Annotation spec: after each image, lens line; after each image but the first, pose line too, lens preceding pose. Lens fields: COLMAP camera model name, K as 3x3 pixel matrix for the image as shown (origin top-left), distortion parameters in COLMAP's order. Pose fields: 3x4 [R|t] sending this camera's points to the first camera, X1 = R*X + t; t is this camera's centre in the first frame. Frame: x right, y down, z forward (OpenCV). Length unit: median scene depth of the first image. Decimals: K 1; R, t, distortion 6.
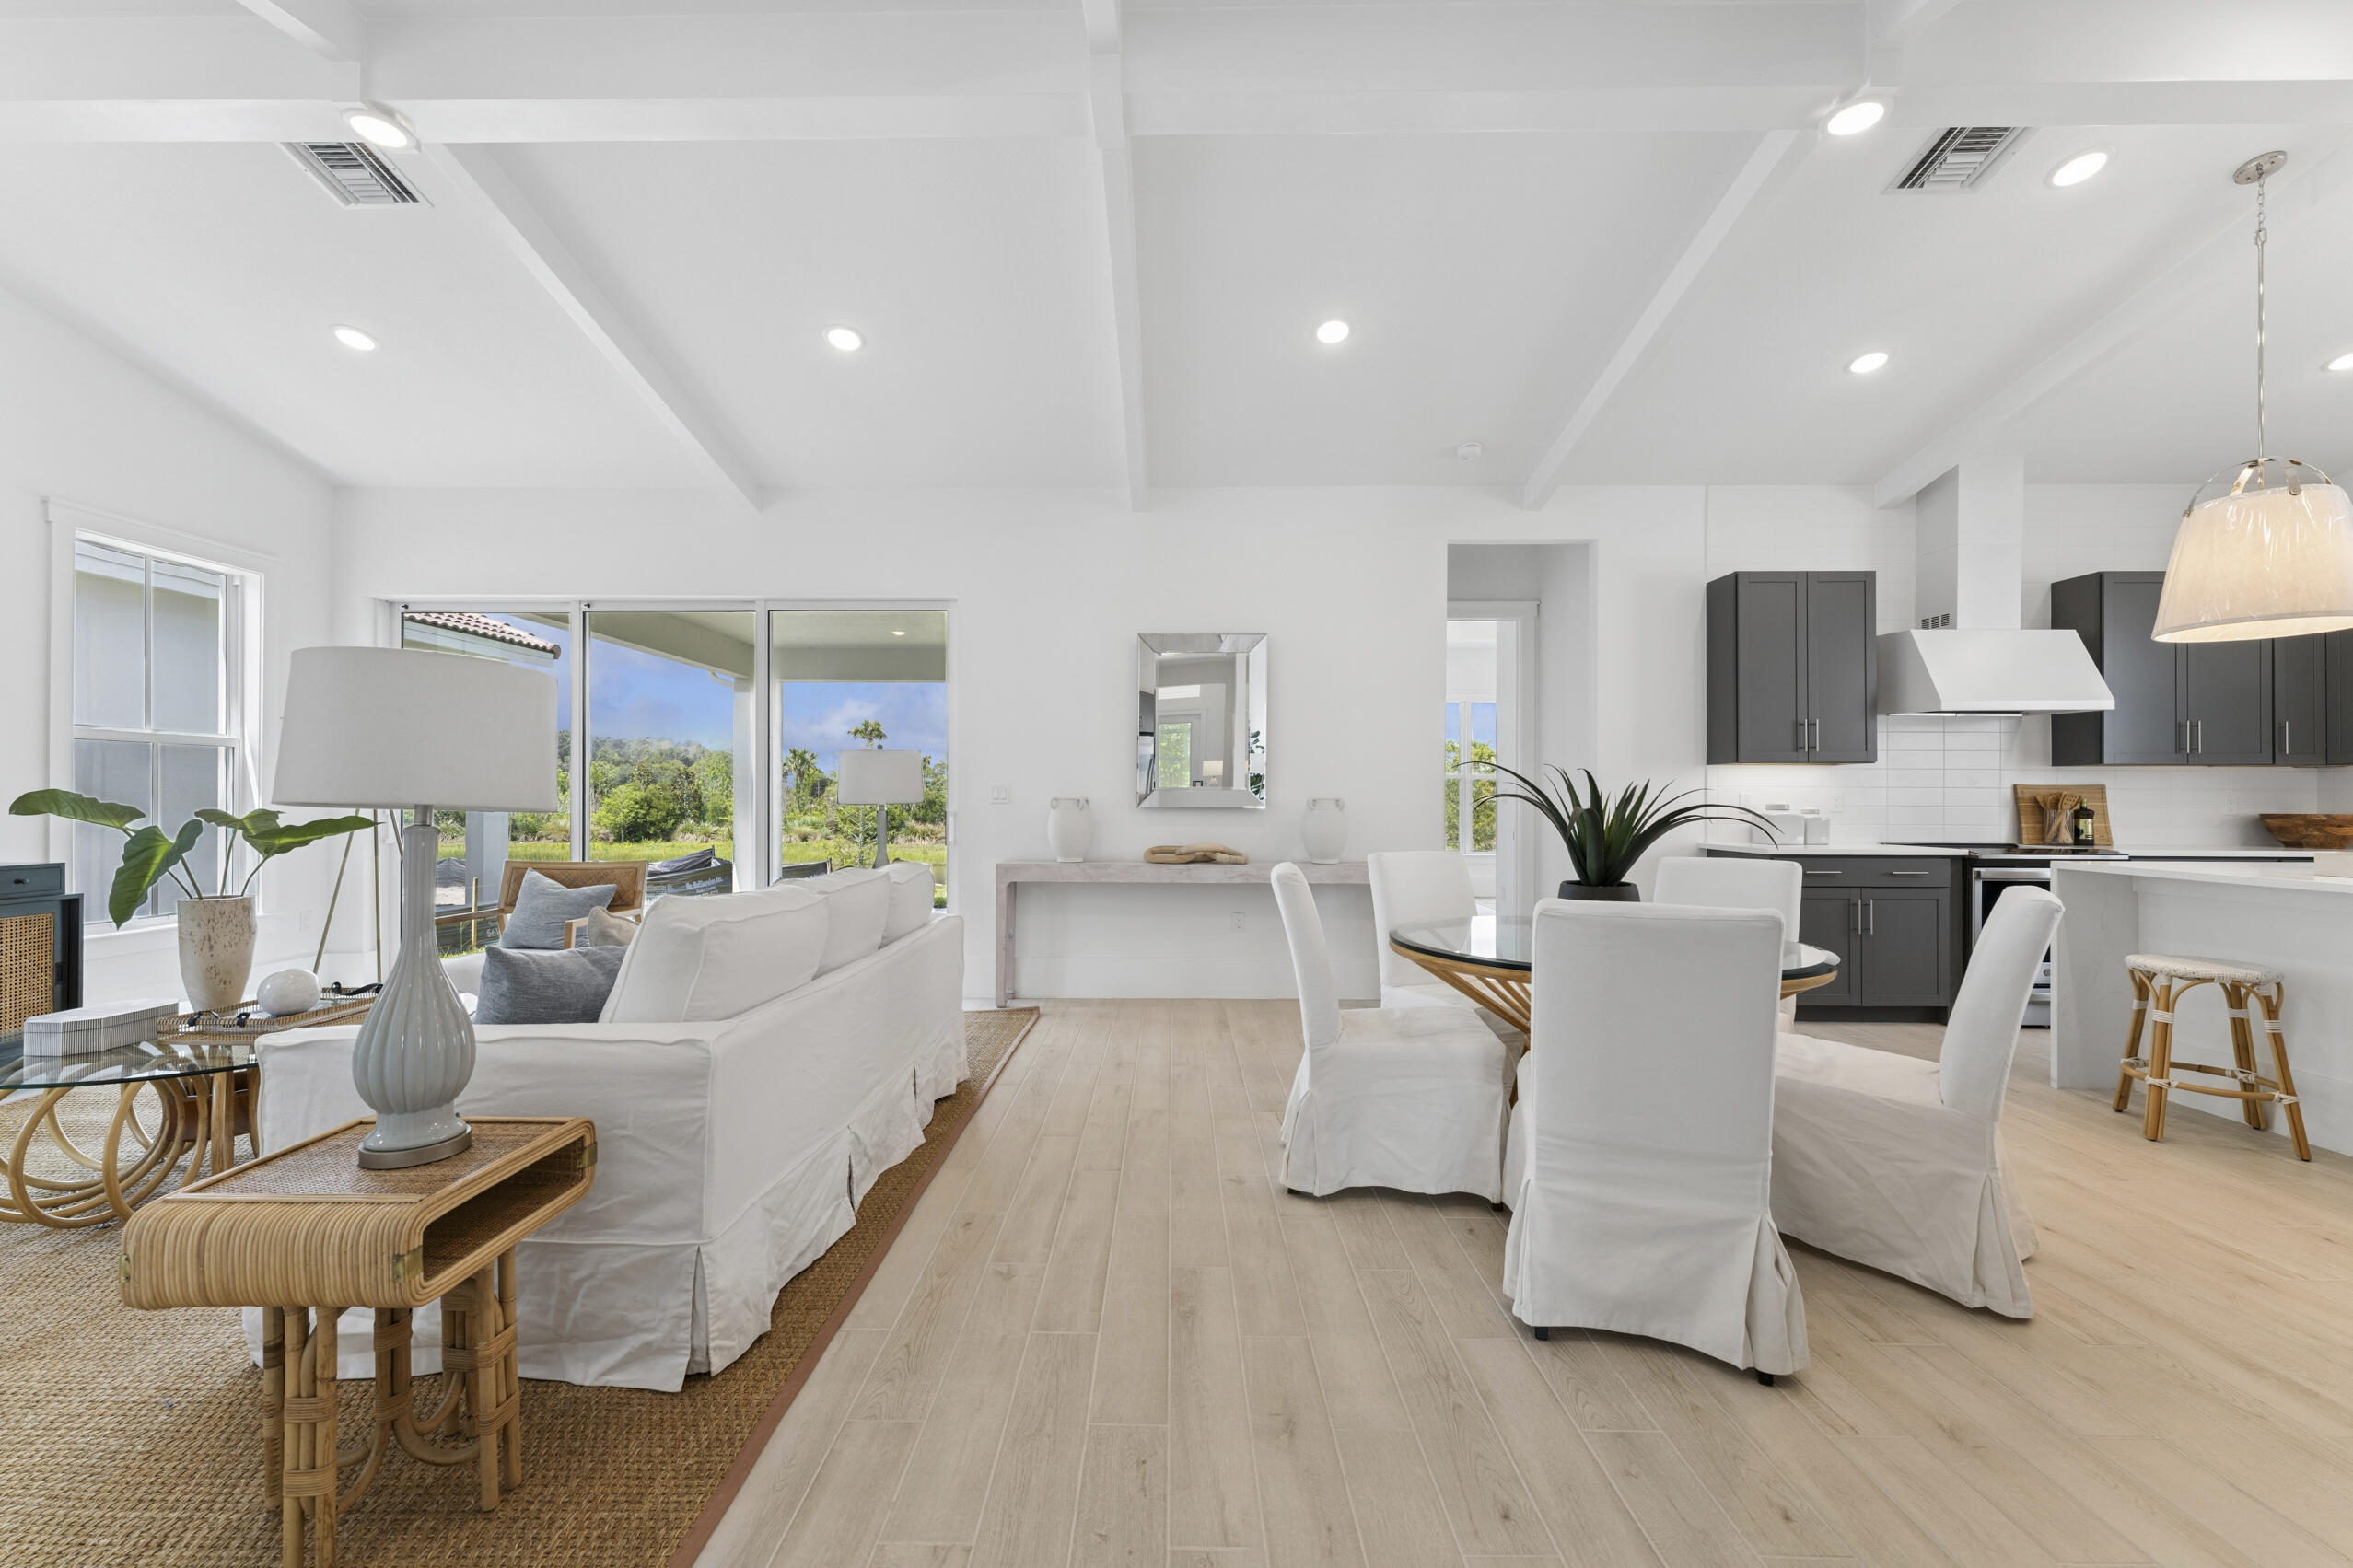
lens RADIAL K [[951.4, 0, 1163.6], [0, 951.4, 799.2], [0, 0, 1]] dist [0.002286, 0.000308]
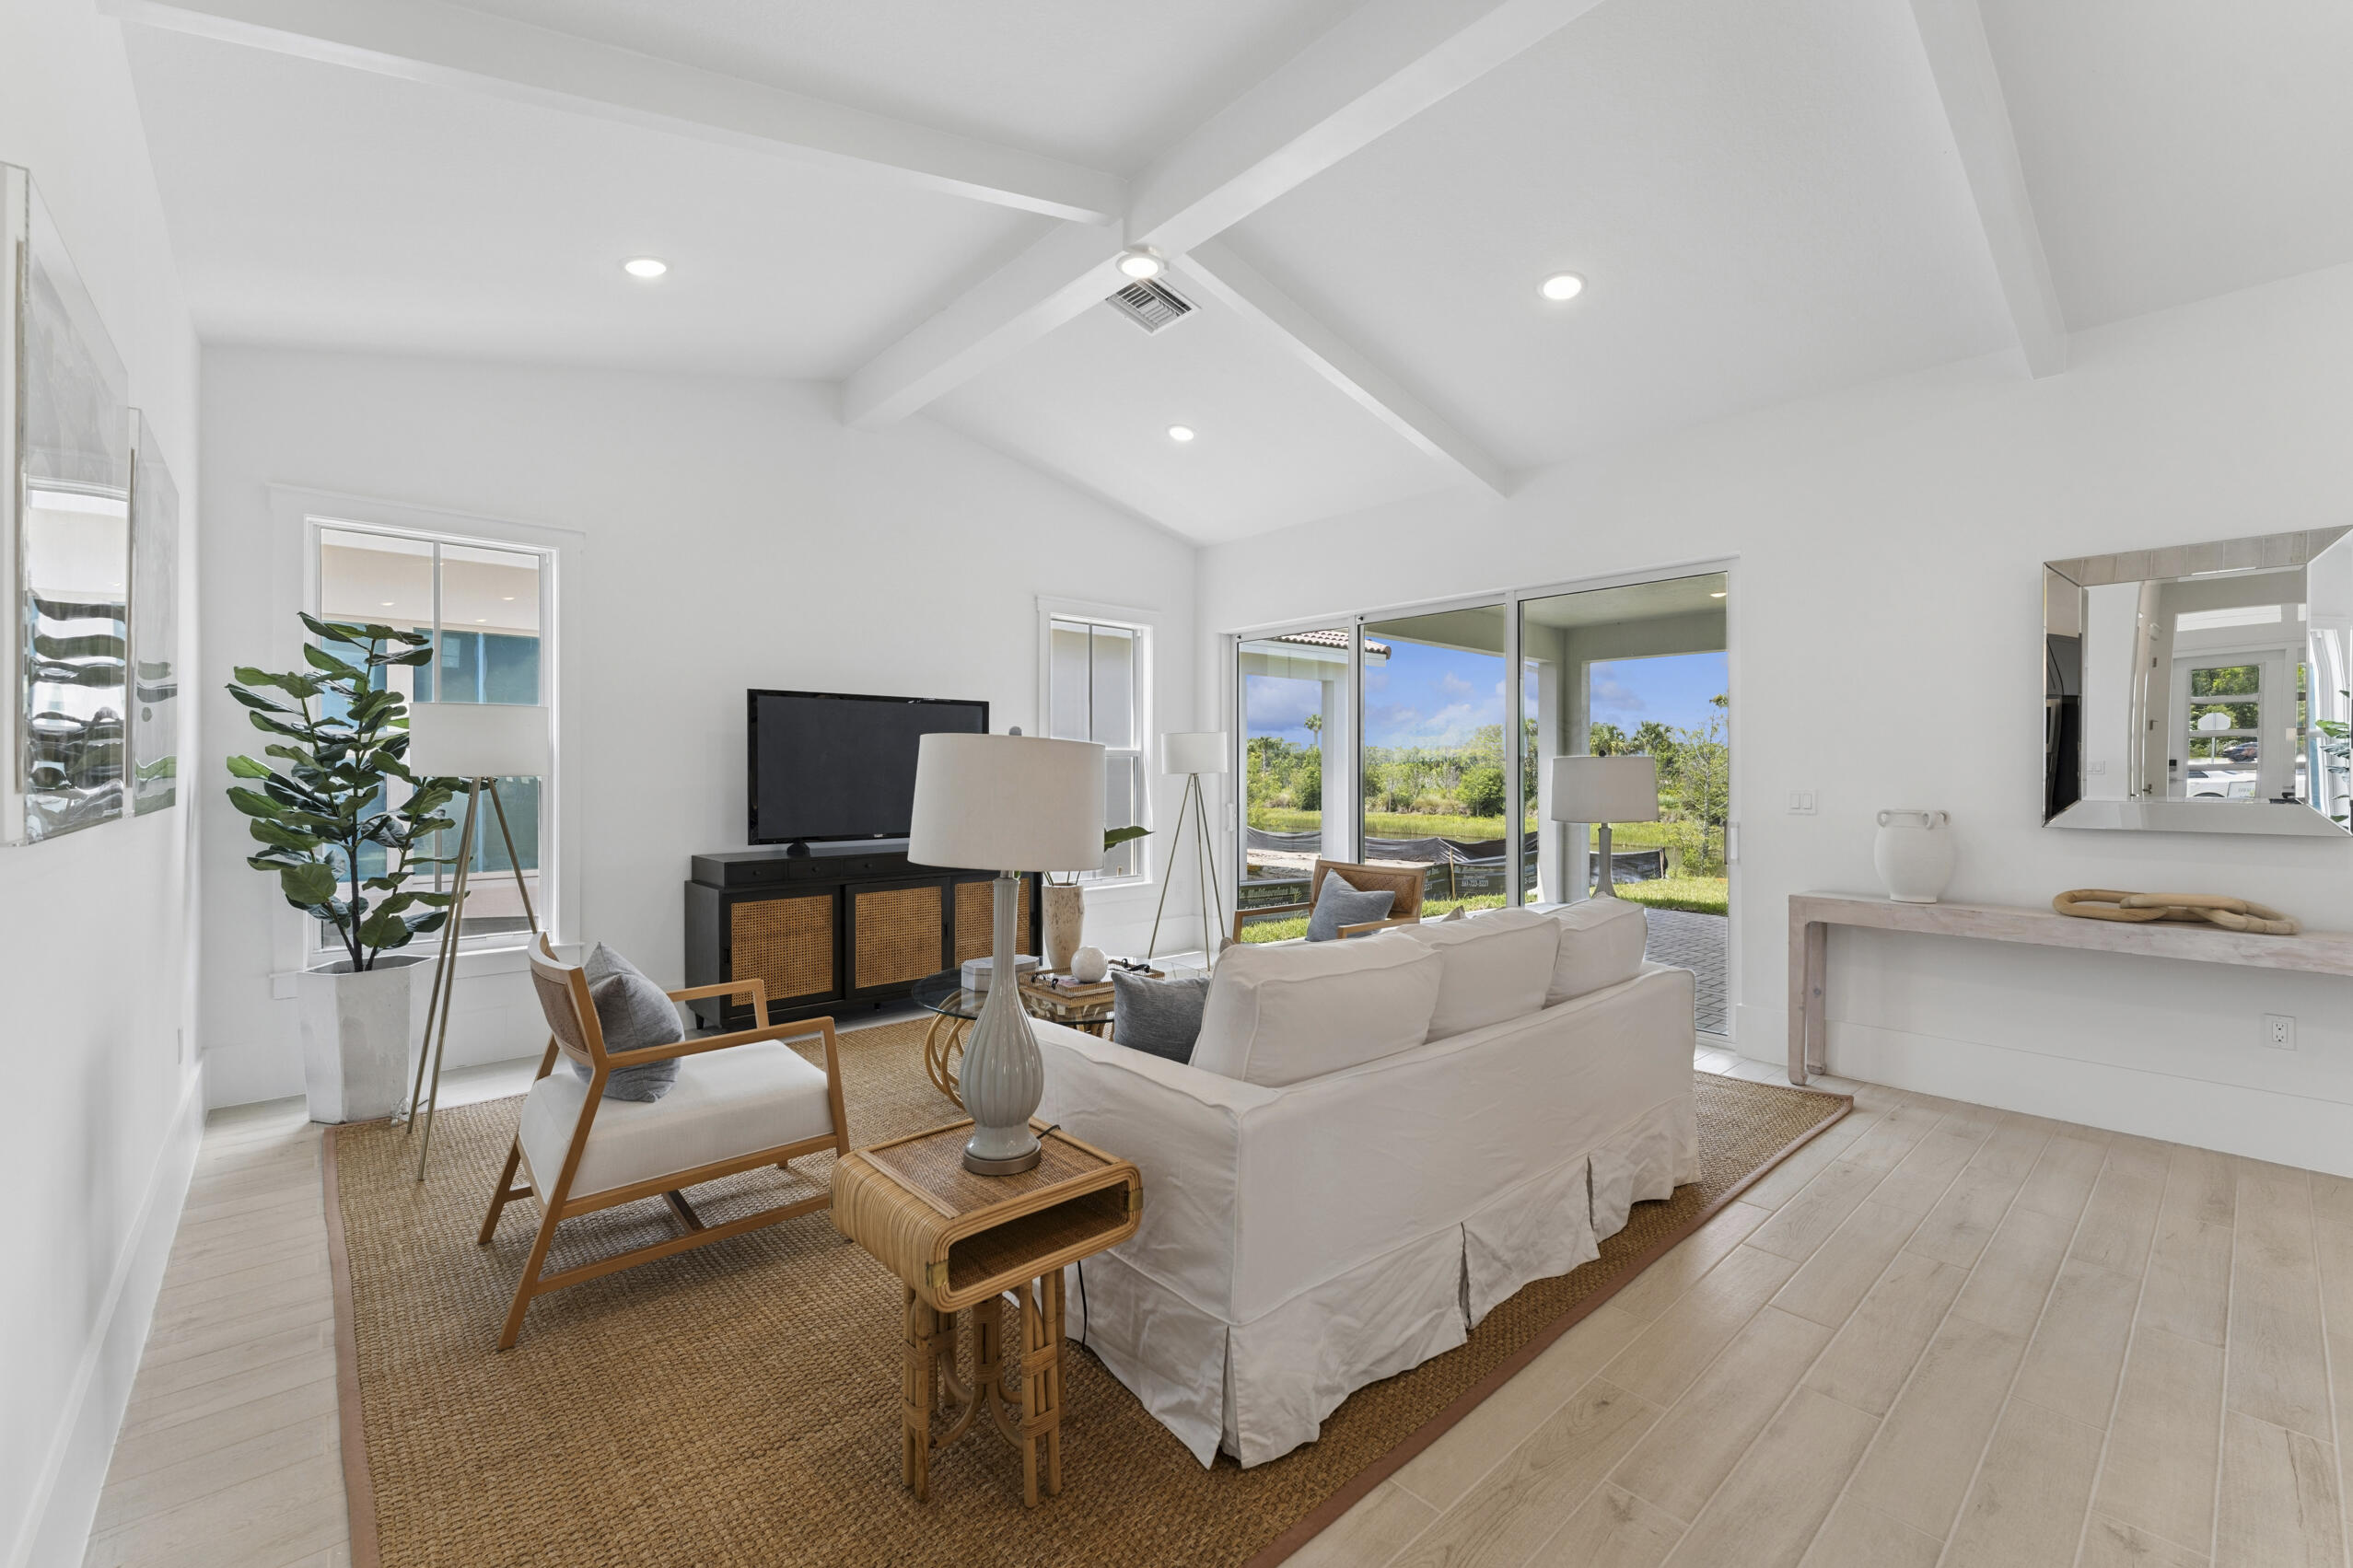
lens RADIAL K [[972.4, 0, 1170.7], [0, 972.4, 775.4], [0, 0, 1]] dist [0.002176, -0.000060]
pose [[0.672500, 0.001324, -0.740096, 0.107043], [0.000055, 0.999998, 0.001839, -0.046471], [0.740097, -0.001277, 0.672499, 0.166843]]
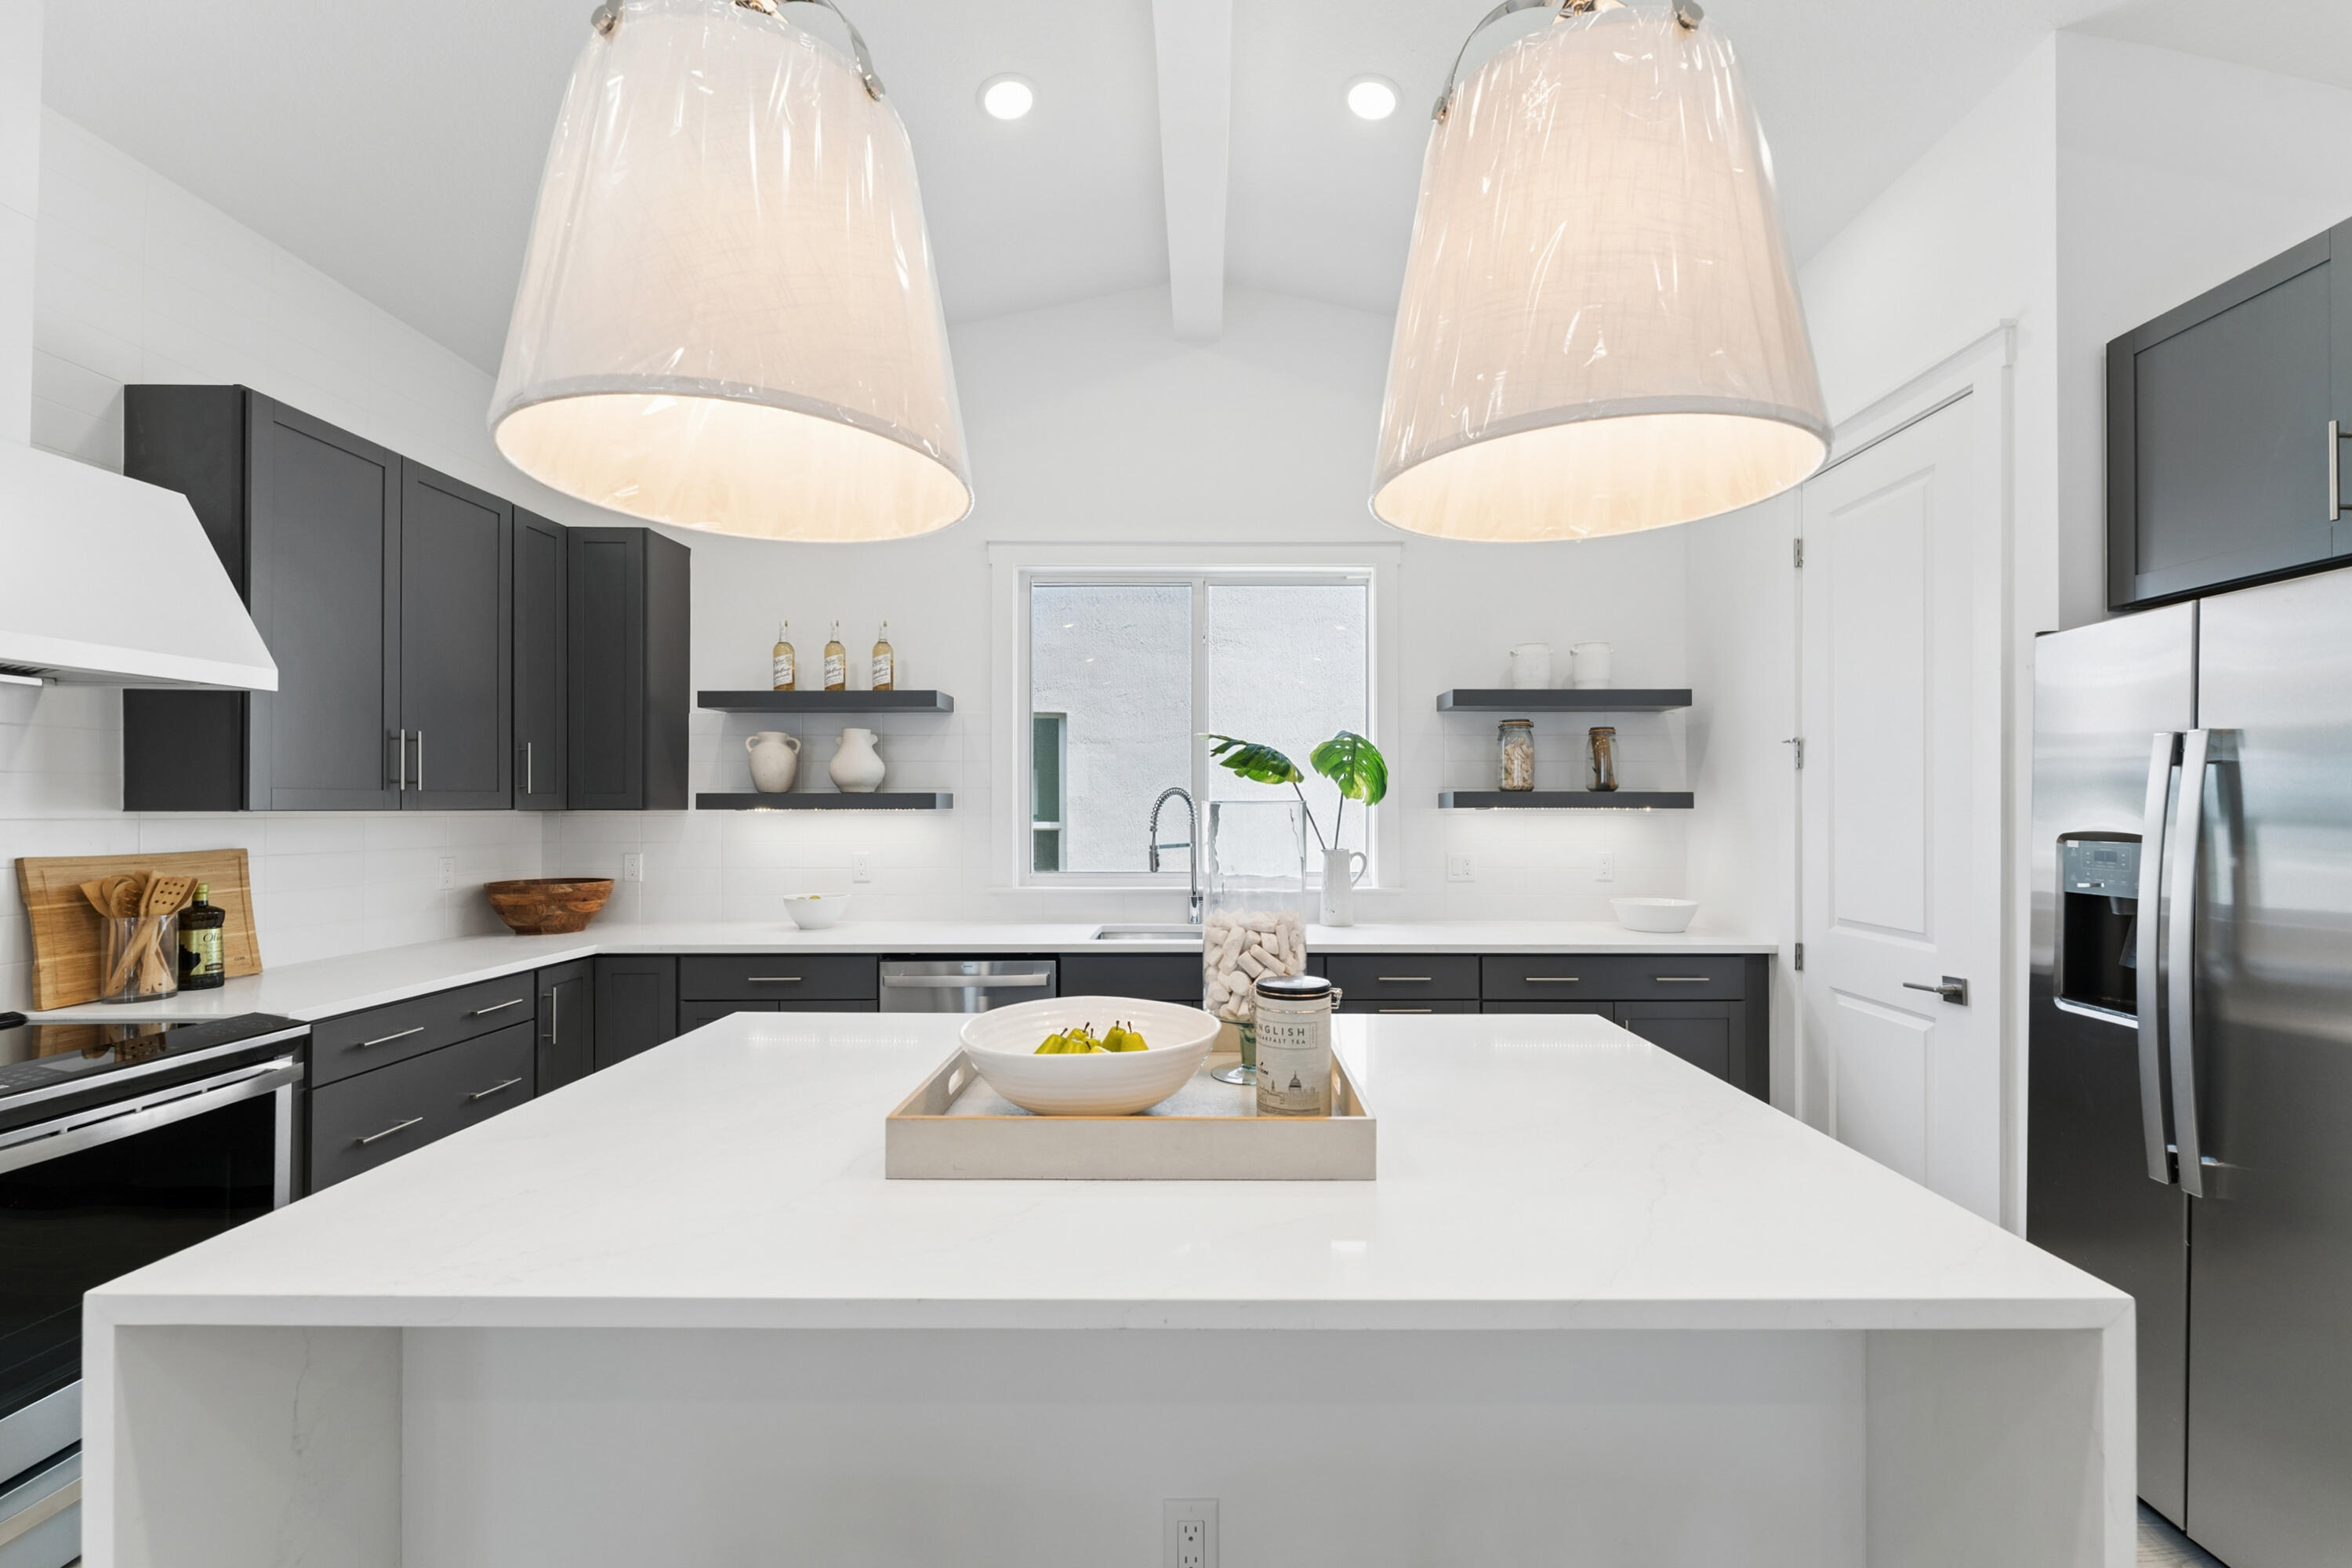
lens RADIAL K [[951.1, 0, 1163.1], [0, 951.1, 799.2], [0, 0, 1]] dist [0.002286, 0.000308]
pose [[0.013474, 0.005999, 0.999891, 0.849246], [-0.001623, 0.999981, -0.005978, -0.061887], [-0.999908, -0.001542, 0.013484, 0.881050]]
